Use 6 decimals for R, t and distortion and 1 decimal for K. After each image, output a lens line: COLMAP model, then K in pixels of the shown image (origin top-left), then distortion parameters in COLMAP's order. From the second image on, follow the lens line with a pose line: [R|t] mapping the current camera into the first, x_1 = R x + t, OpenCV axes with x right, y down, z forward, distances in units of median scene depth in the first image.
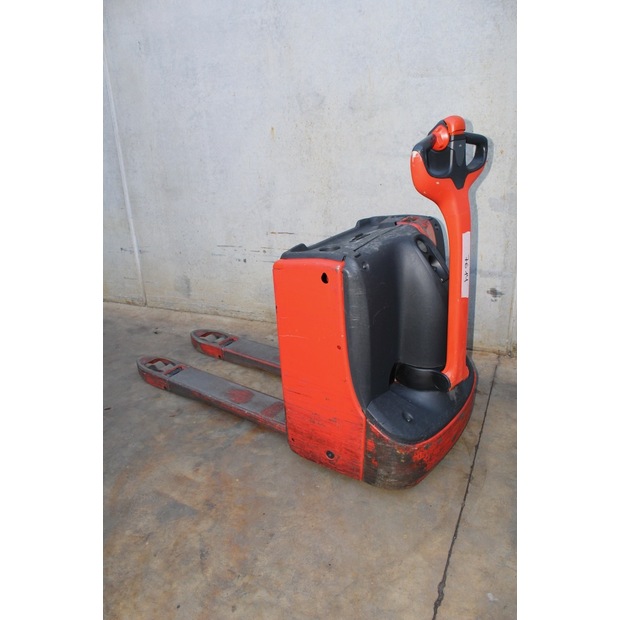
lens RADIAL K [[514.7, 0, 307.9], [0, 514.7, 319.9], [0, 0, 1]] dist [-0.165301, 0.138544]
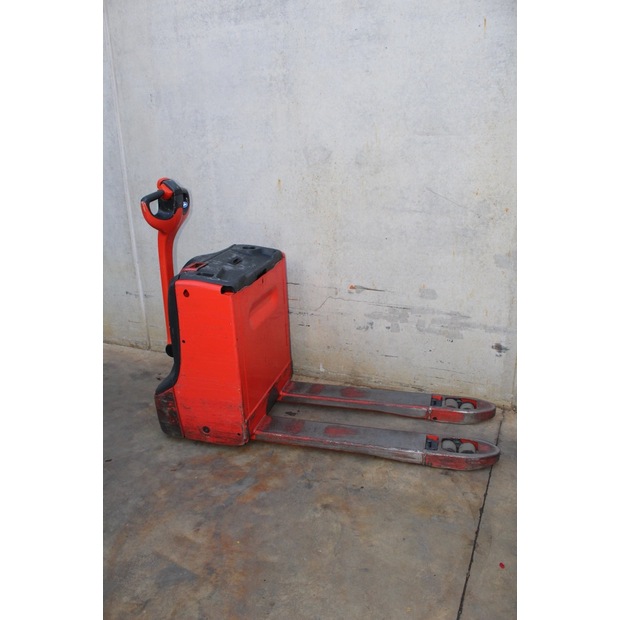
lens RADIAL K [[514.7, 0, 306.5], [0, 514.7, 317.6], [0, 0, 1]] dist [-0.165301, 0.138544]
pose [[0.999857, 0.014519, -0.008643, -0.003295], [-0.015034, 0.997912, -0.062821, -0.046112], [0.007713, 0.062942, 0.997987, 0.000107]]
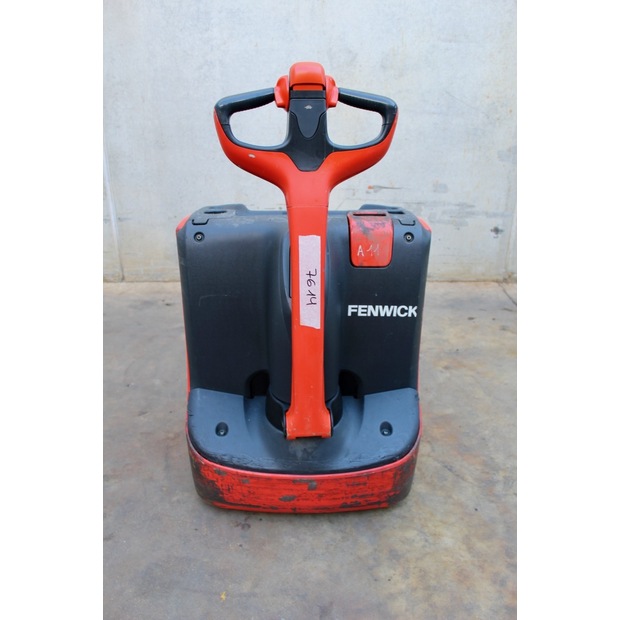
lens RADIAL K [[514.7, 0, 308.8], [0, 514.7, 321.8], [0, 0, 1]] dist [-0.165301, 0.138544]
pose [[0.908162, -0.133377, 0.396802, -0.549121], [0.115847, 0.990940, 0.067946, 0.028845], [-0.402270, -0.015738, 0.915386, 0.080561]]
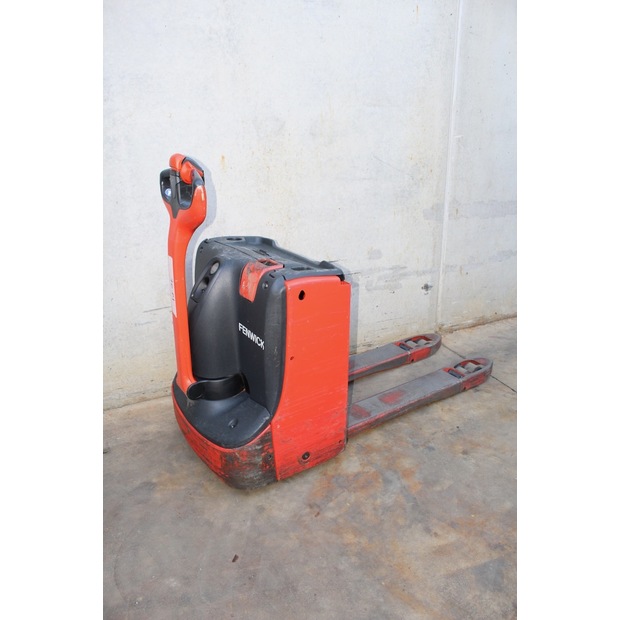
lens RADIAL K [[514.7, 0, 307.5], [0, 514.7, 319.6], [0, 0, 1]] dist [-0.165301, 0.138544]
pose [[0.652856, -0.251627, 0.714466, -0.703469], [0.278298, 0.956926, 0.082720, -0.160629], [-0.704506, 0.144830, 0.694763, 0.376249]]
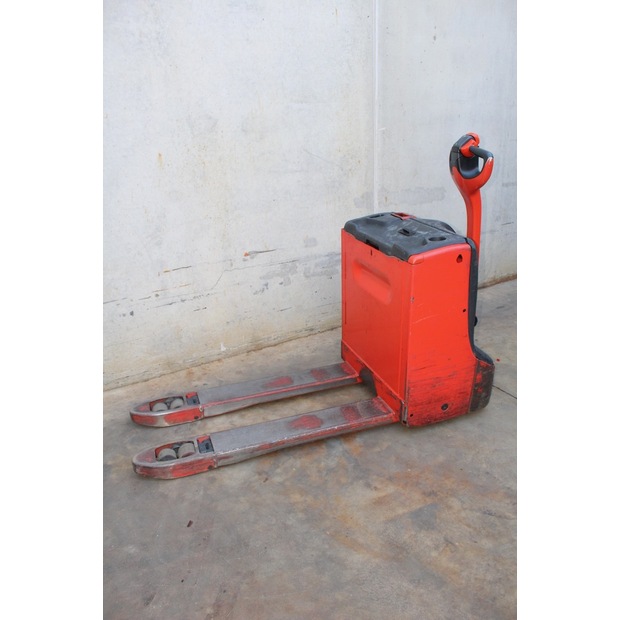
lens RADIAL K [[514.7, 0, 308.6], [0, 514.7, 319.7], [0, 0, 1]] dist [-0.165301, 0.138544]
pose [[0.568328, -0.281575, 0.773123, -0.742512], [0.326740, 0.939592, 0.102015, -0.117883], [-0.755145, 0.194632, 0.625999, 0.324557]]
